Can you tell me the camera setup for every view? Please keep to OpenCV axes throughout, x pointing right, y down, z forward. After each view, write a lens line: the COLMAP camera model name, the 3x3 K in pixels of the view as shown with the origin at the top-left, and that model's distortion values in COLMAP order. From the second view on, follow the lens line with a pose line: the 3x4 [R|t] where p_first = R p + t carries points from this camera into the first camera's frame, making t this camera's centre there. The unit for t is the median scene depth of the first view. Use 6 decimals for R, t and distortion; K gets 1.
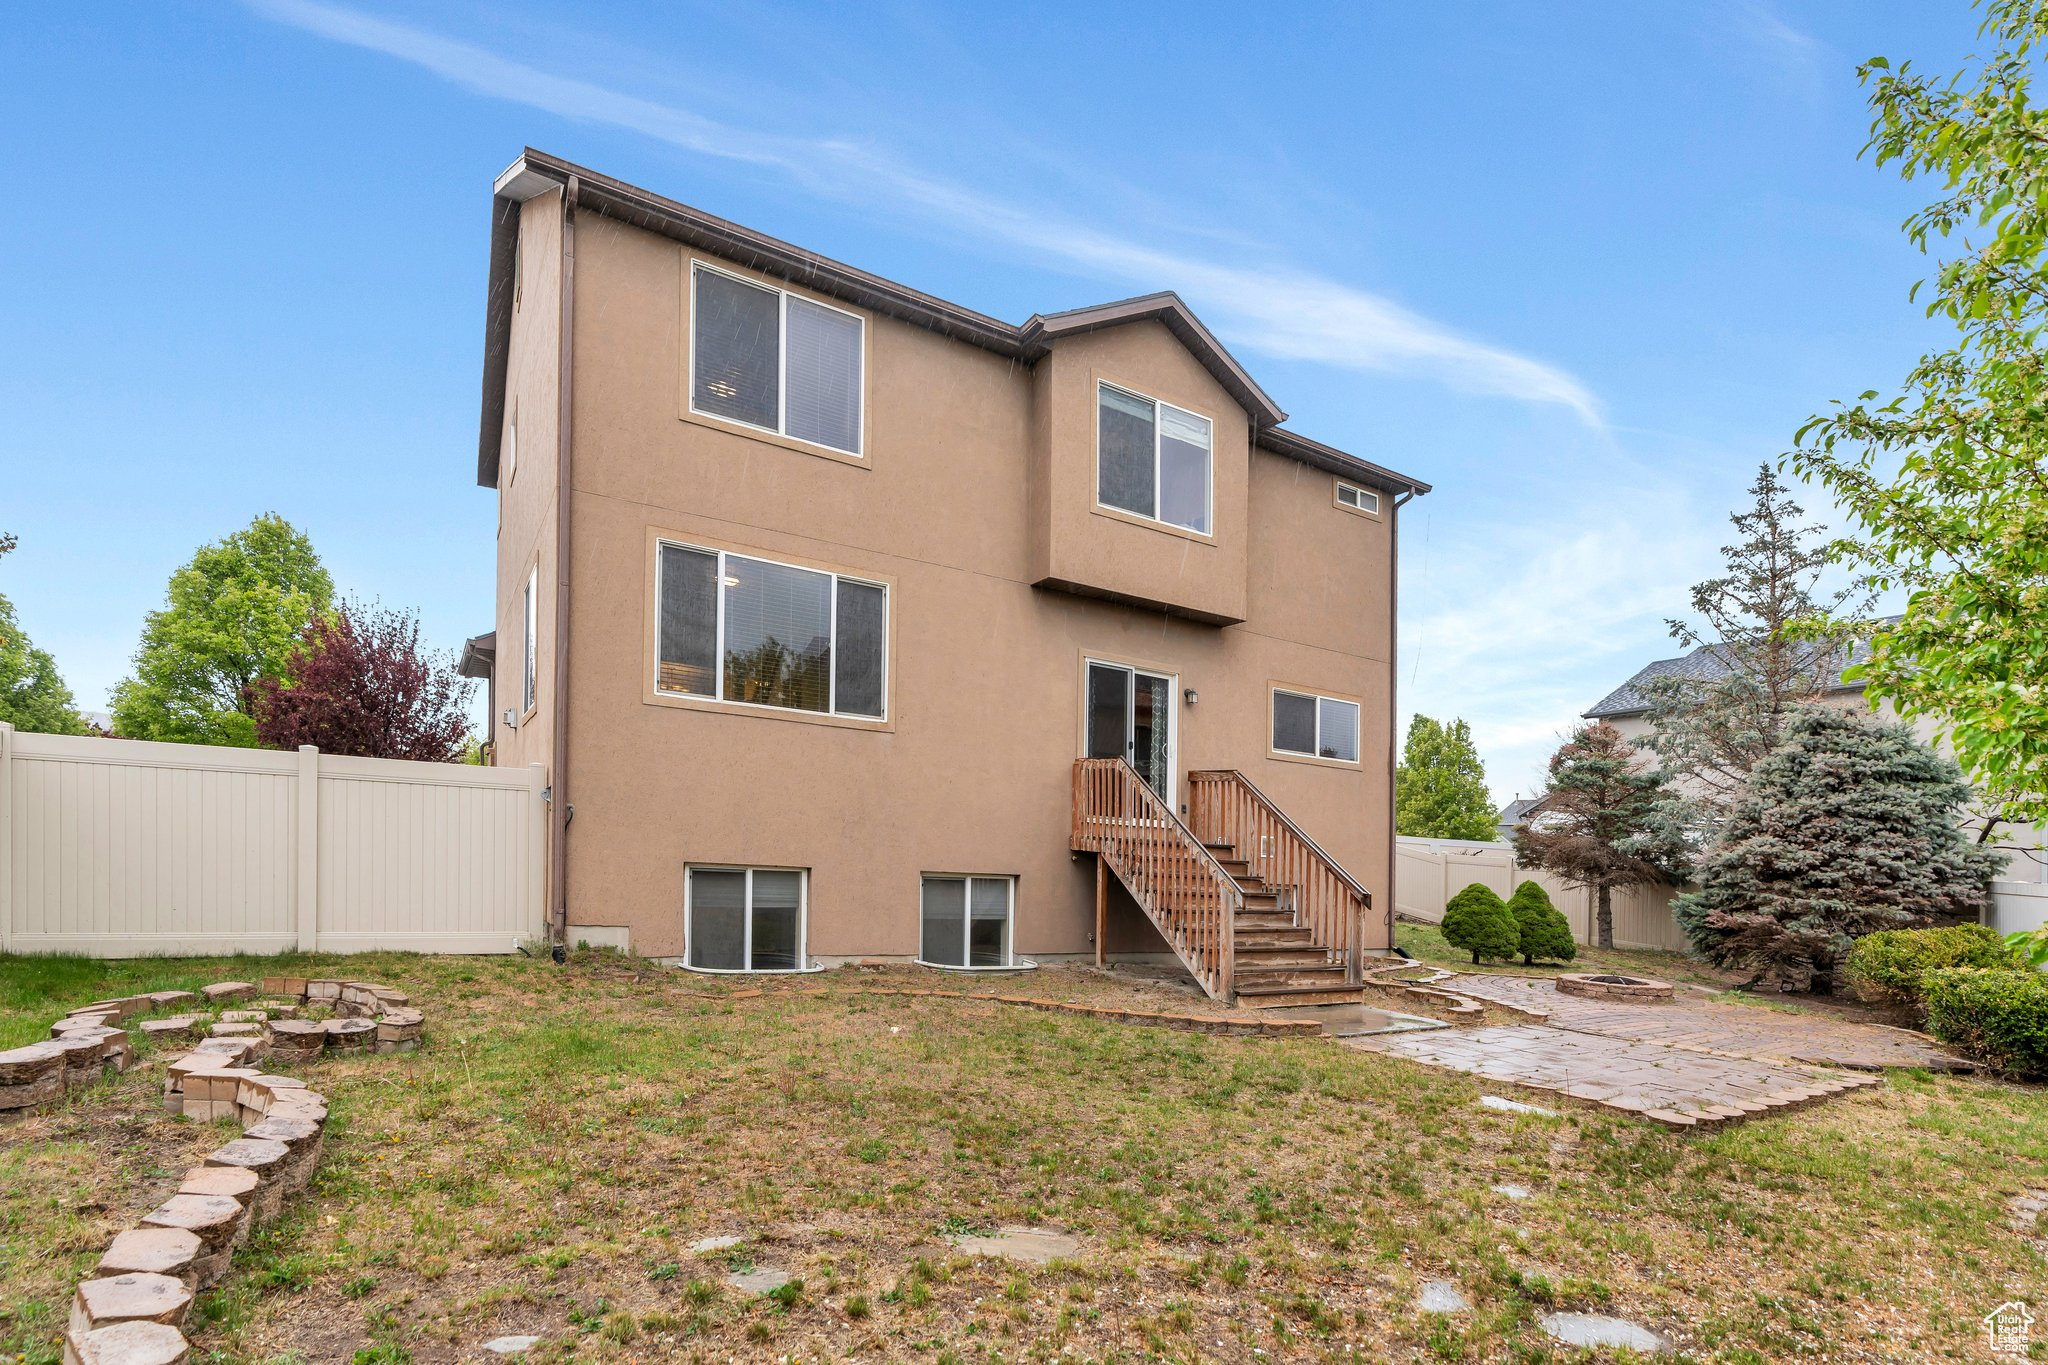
lens RADIAL K [[1052.8, 0, 1024.6], [0, 1052.8, 794.5], [0, 0, 1]] dist [0.000604, 0.000636]
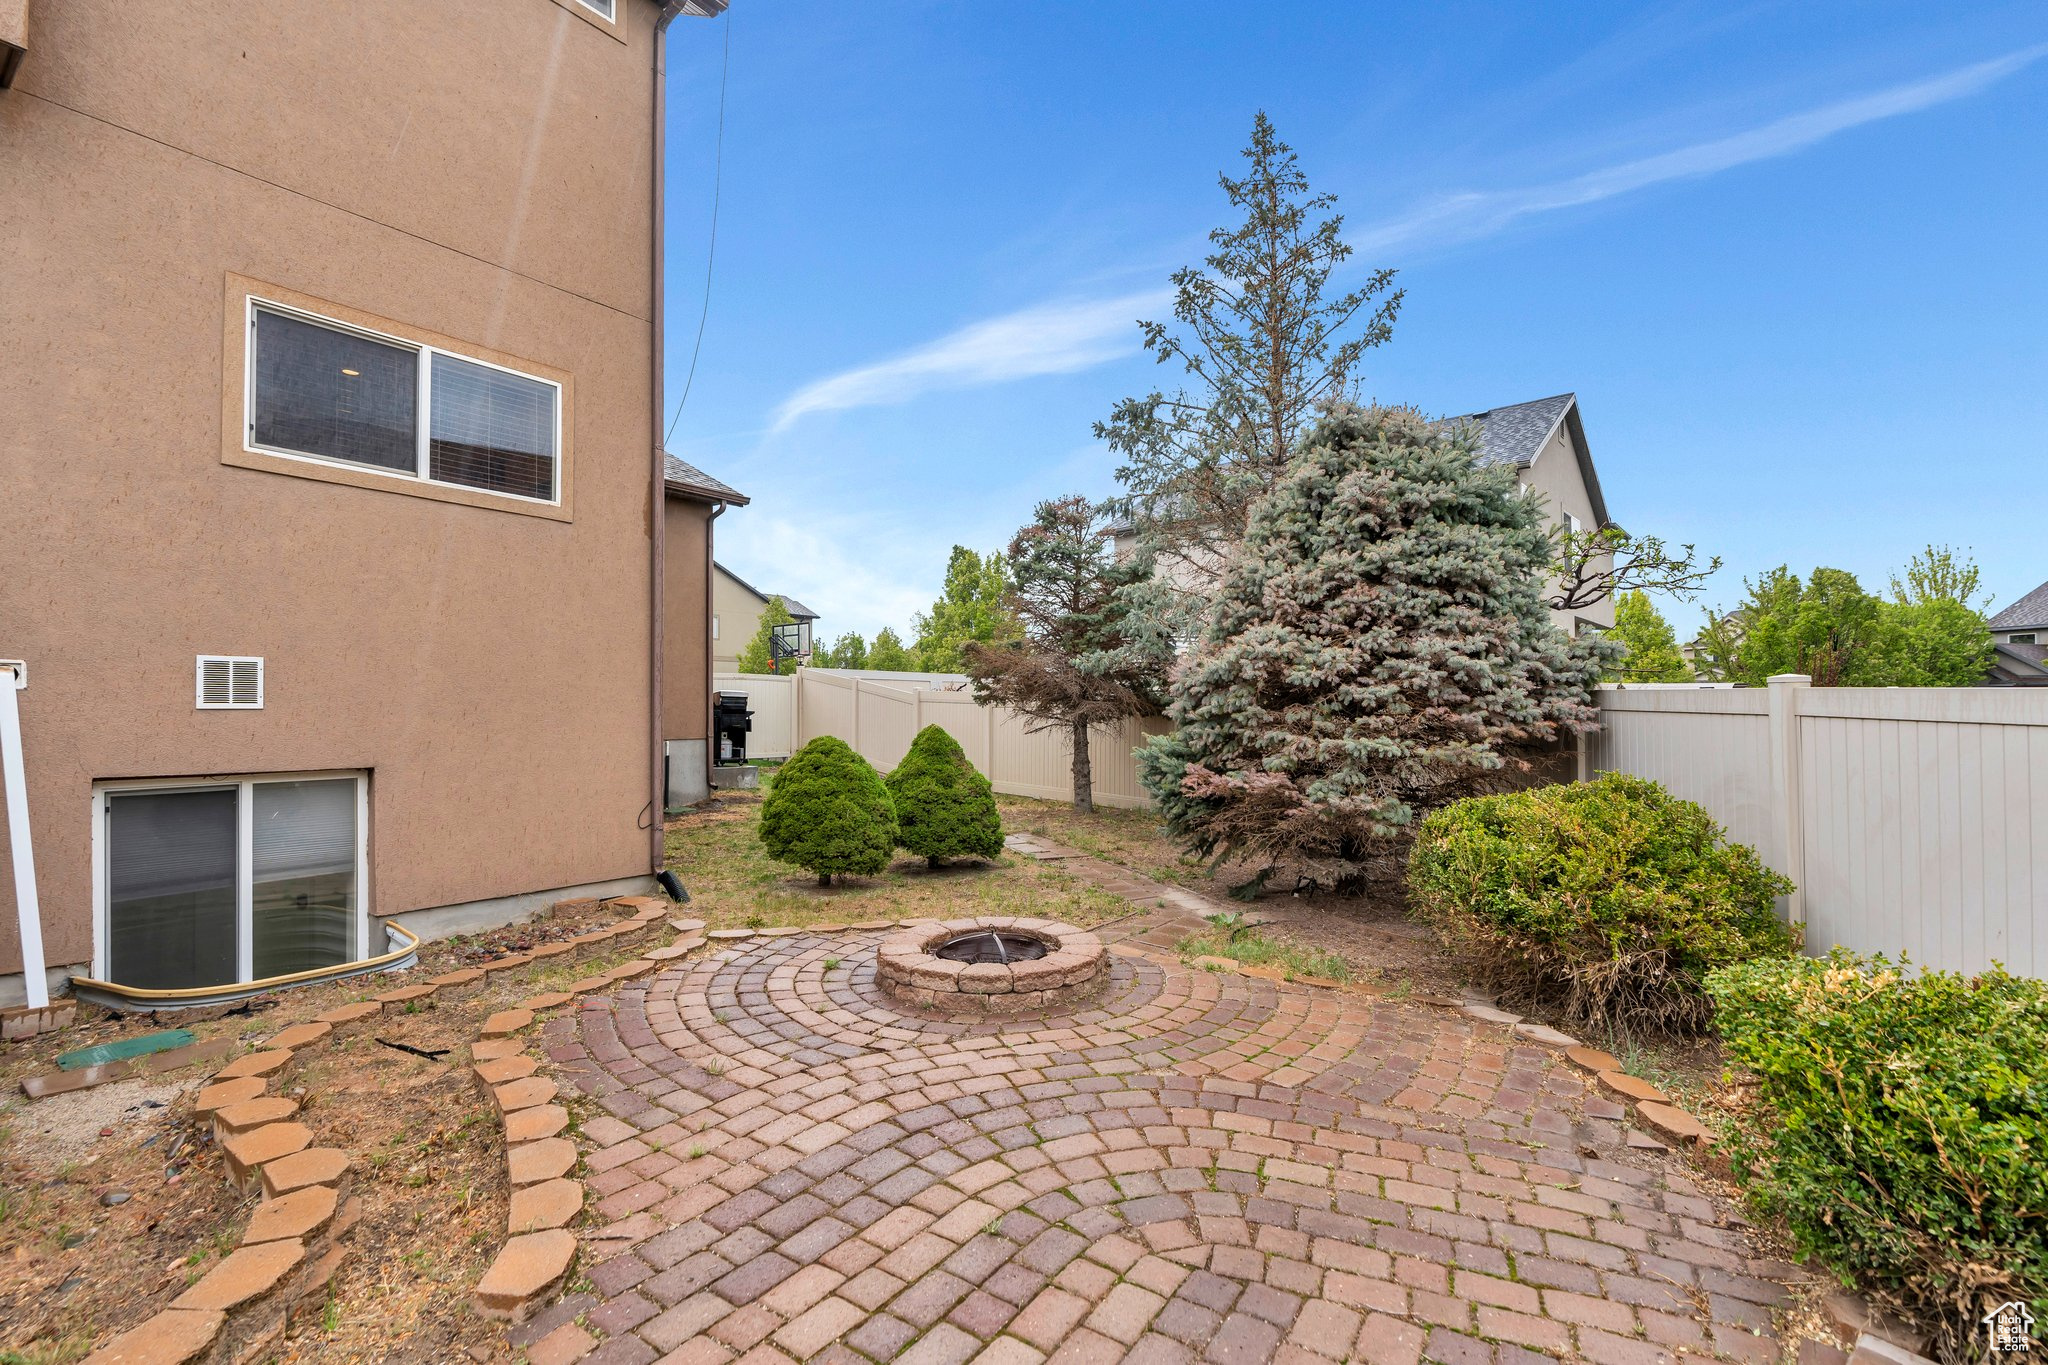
lens RADIAL K [[927.0, 0, 1024.0], [0, 927.0, 682.5], [0, 0, 1]] dist [-0.000476, 0.000087]
pose [[0.938056, -0.039727, 0.344200, 0.423804], [0.028004, 0.998848, 0.038965, 0.047368], [-0.345351, -0.026912, 0.938087, 0.601950]]
